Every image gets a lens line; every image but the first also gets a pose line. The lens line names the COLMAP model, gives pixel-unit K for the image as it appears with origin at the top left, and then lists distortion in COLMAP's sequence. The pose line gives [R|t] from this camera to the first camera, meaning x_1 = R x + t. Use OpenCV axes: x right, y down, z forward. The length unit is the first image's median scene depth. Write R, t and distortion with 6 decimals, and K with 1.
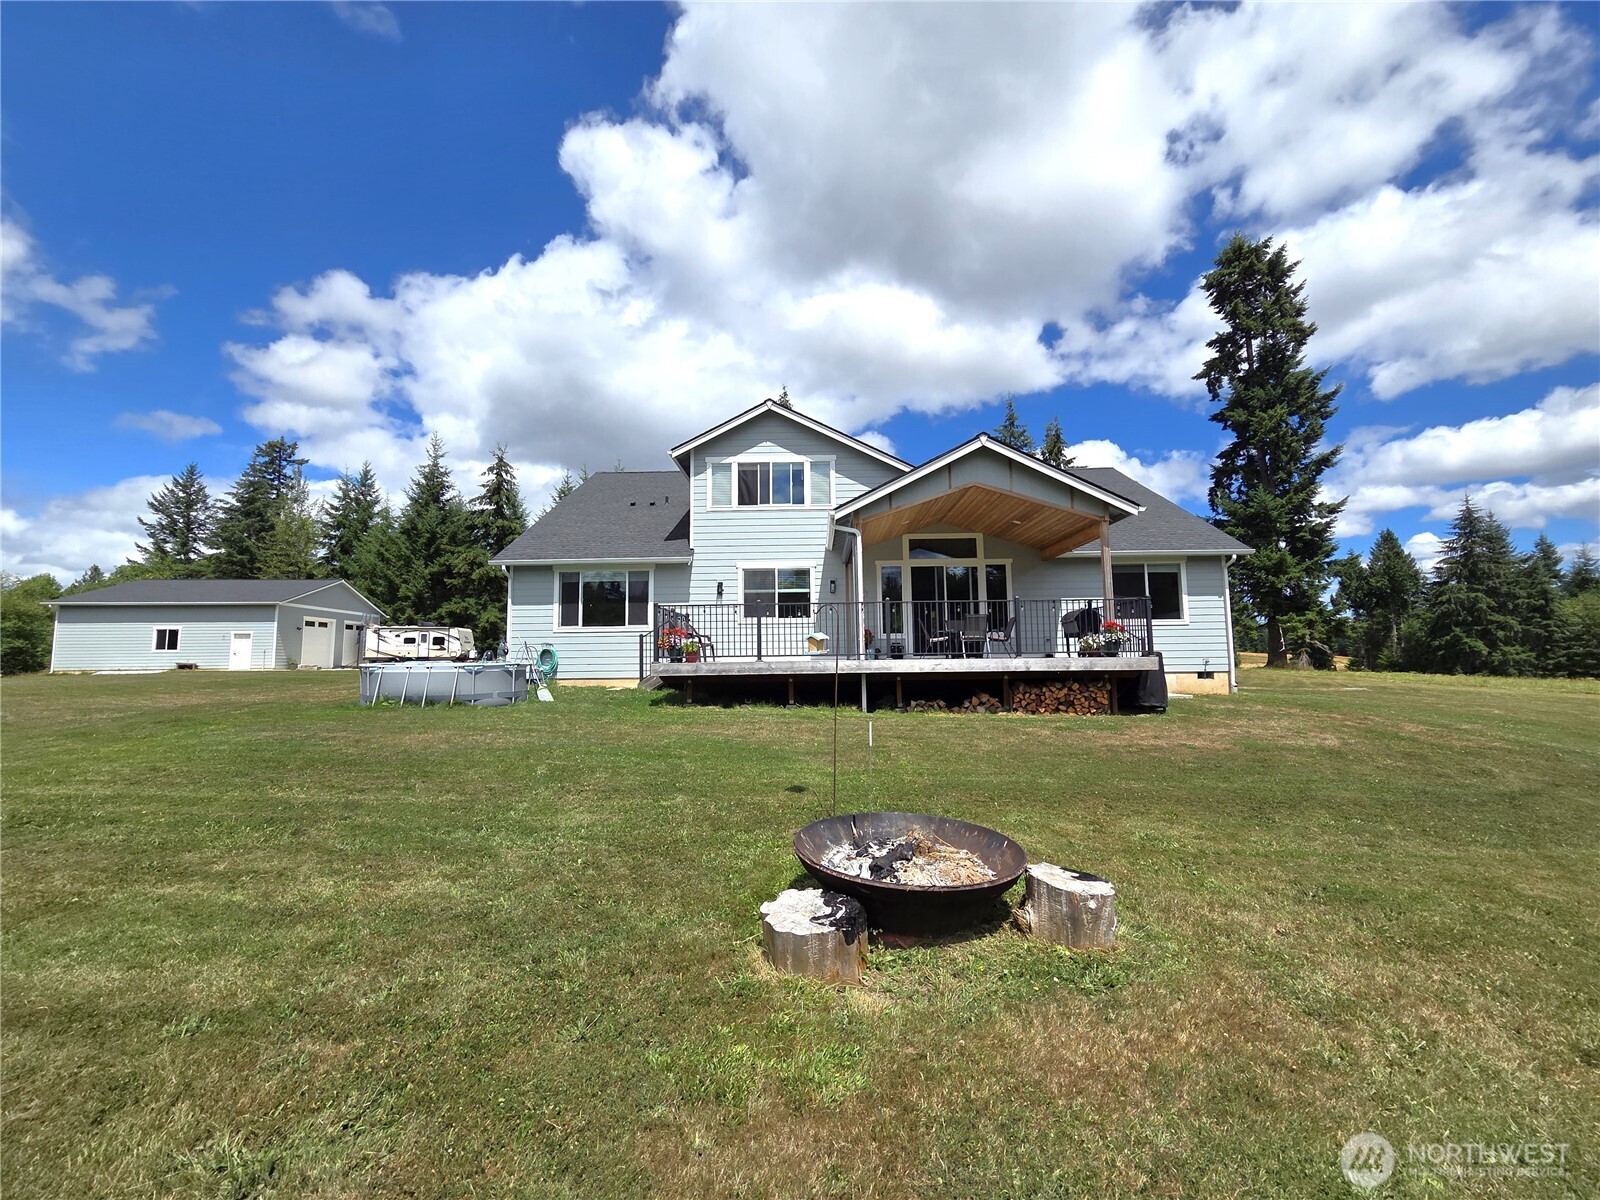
lens RADIAL K [[642.4, 0, 800.0], [0, 642.4, 600.0], [0, 0, 1]] dist [-0.028536, -0.000377]
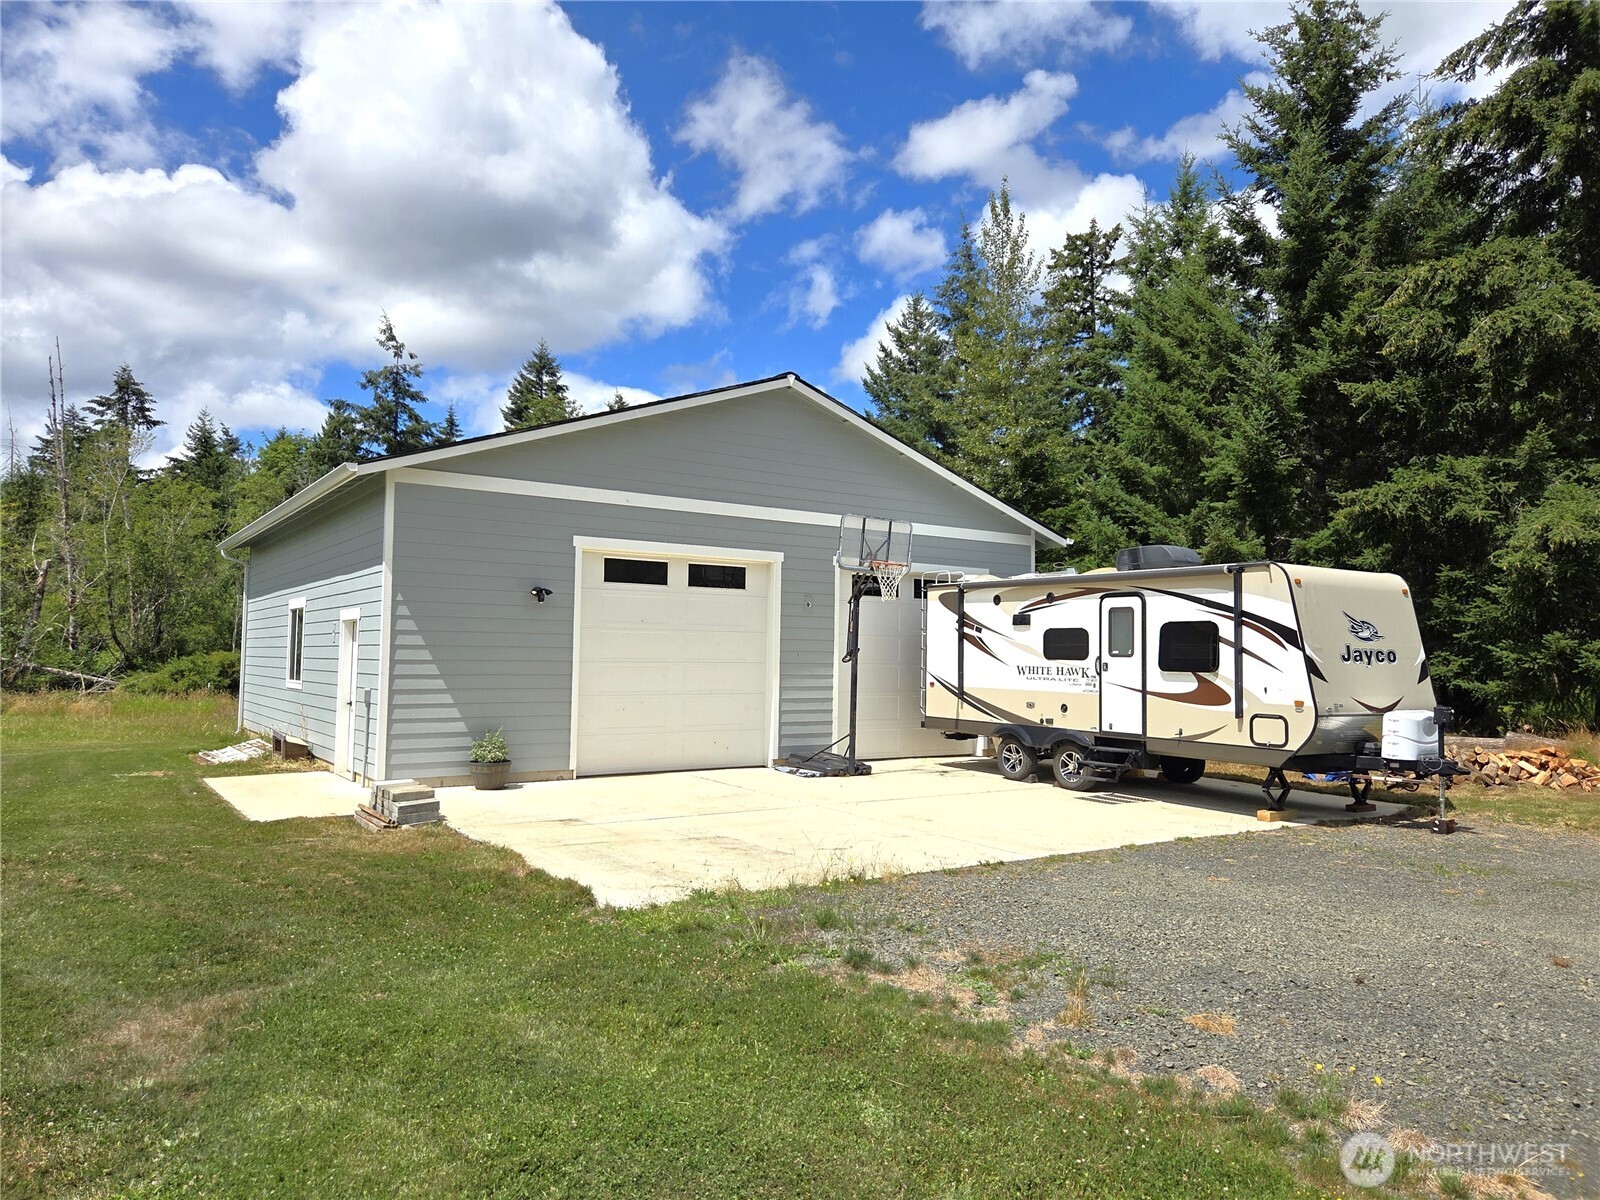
lens RADIAL K [[1085.7, 0, 822.8], [0, 1085.7, 590.7], [0, 0, 1]] dist [0.040315, -0.004493]
pose [[0.475827, -0.034734, -0.878853, -0.274393], [0.062274, 0.998043, -0.005728, 0.034483], [0.877332, -0.052004, 0.477058, 0.595484]]
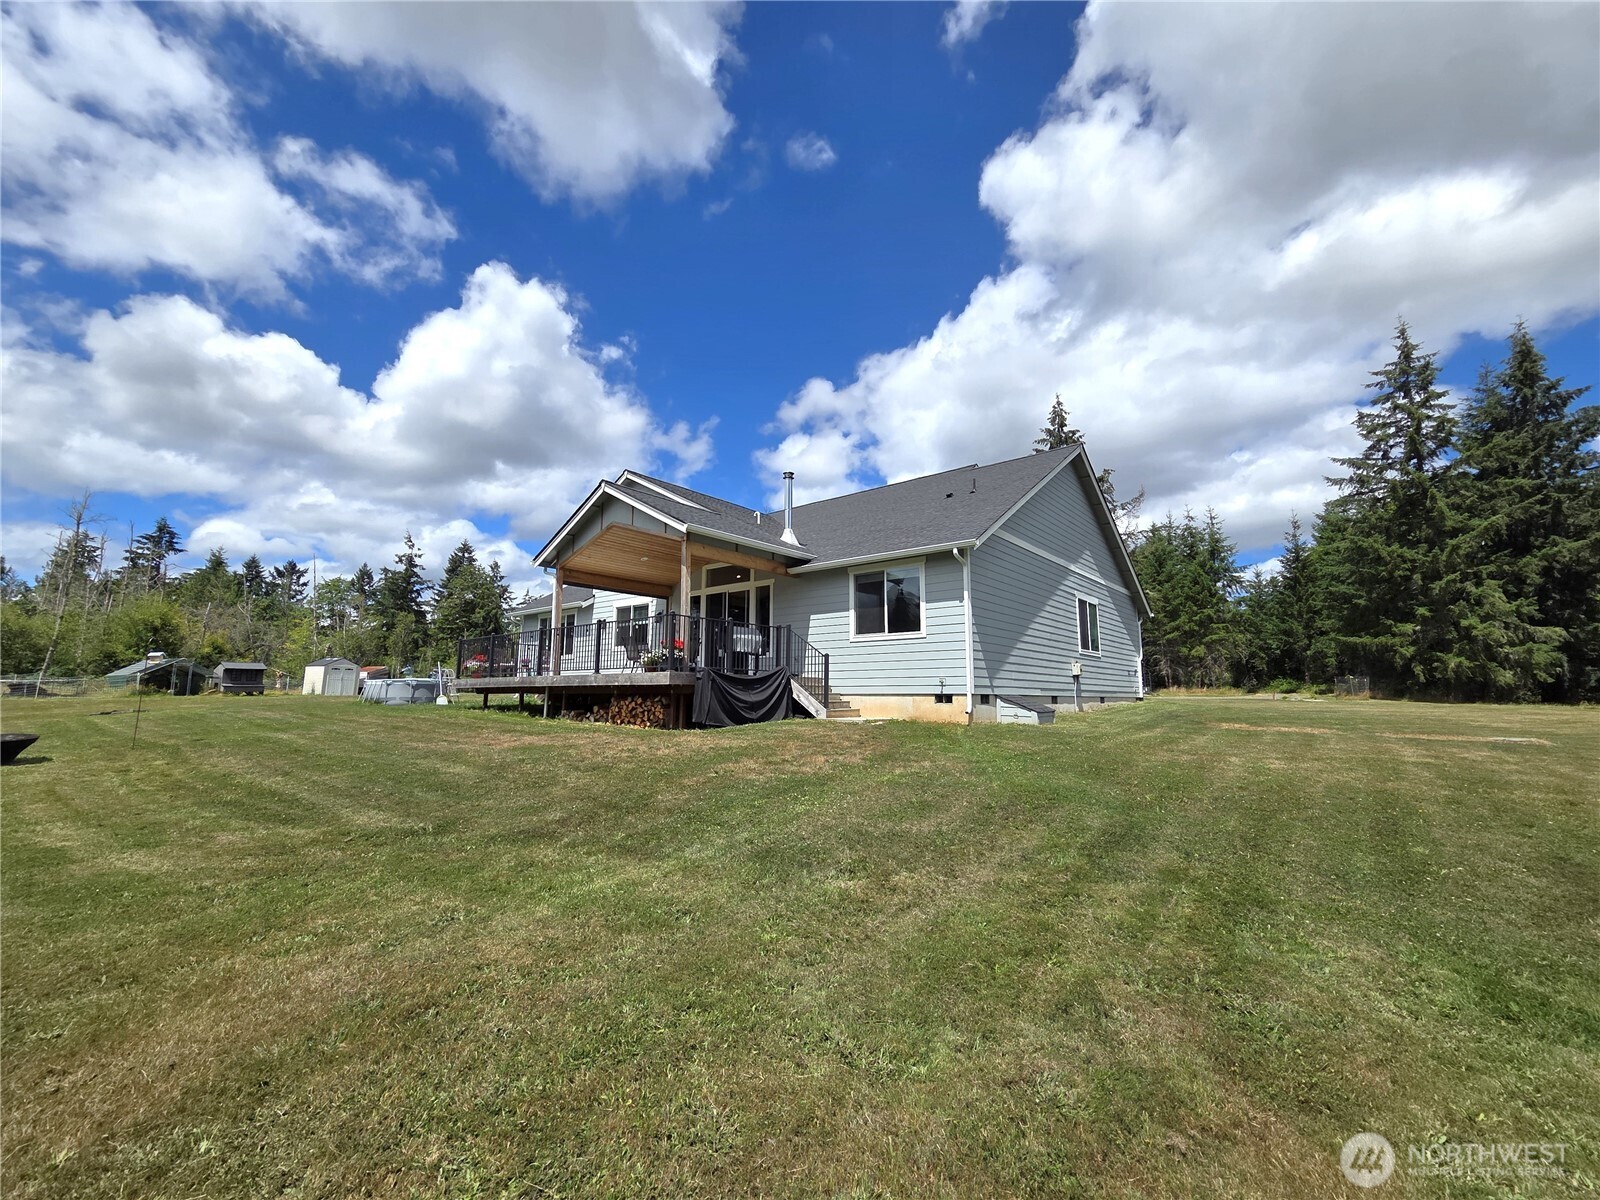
lens RADIAL K [[638.6, 0, 808.6], [0, 638.6, 635.9], [0, 0, 1]] dist [0.000409, -0.000107]
pose [[0.774228, -0.041752, -0.631528, 0.296435], [0.046522, 0.998877, -0.009004, 0.010840], [0.631195, -0.022409, 0.775300, 0.075353]]
